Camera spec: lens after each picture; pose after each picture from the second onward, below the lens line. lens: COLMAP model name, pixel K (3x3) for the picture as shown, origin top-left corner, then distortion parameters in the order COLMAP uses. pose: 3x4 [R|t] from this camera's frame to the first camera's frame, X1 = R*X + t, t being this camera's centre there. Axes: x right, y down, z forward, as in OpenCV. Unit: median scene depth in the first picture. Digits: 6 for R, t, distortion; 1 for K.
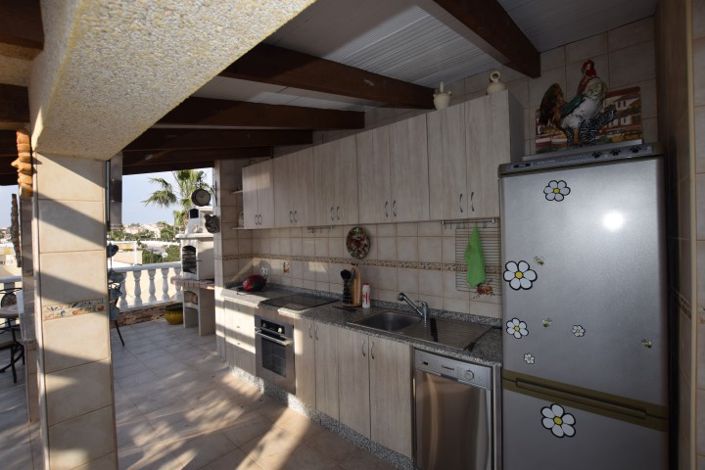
lens RADIAL K [[309.8, 0, 352.5], [0, 309.8, 235.0], [0, 0, 1]] dist [-0.035699, 0.007674]
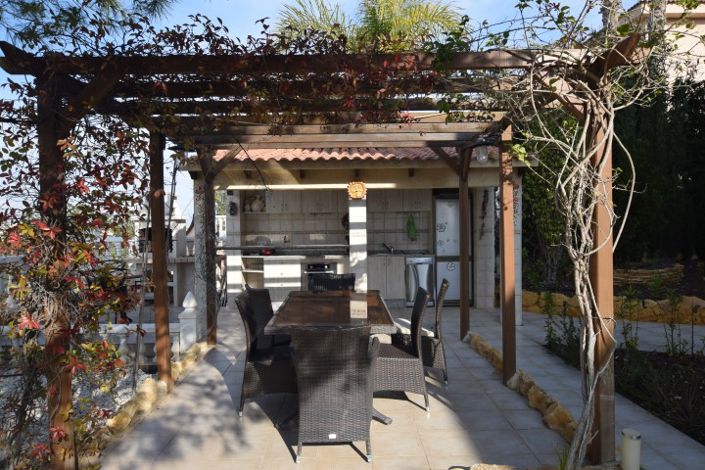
lens RADIAL K [[462.0, 0, 352.5], [0, 462.0, 235.0], [0, 0, 1]] dist [0.001525, -0.000742]
pose [[0.727623, 0.001265, 0.685976, -1.776601], [0.003083, 0.999982, -0.005115, 0.111665], [-0.685971, 0.005837, 0.727606, -1.010251]]
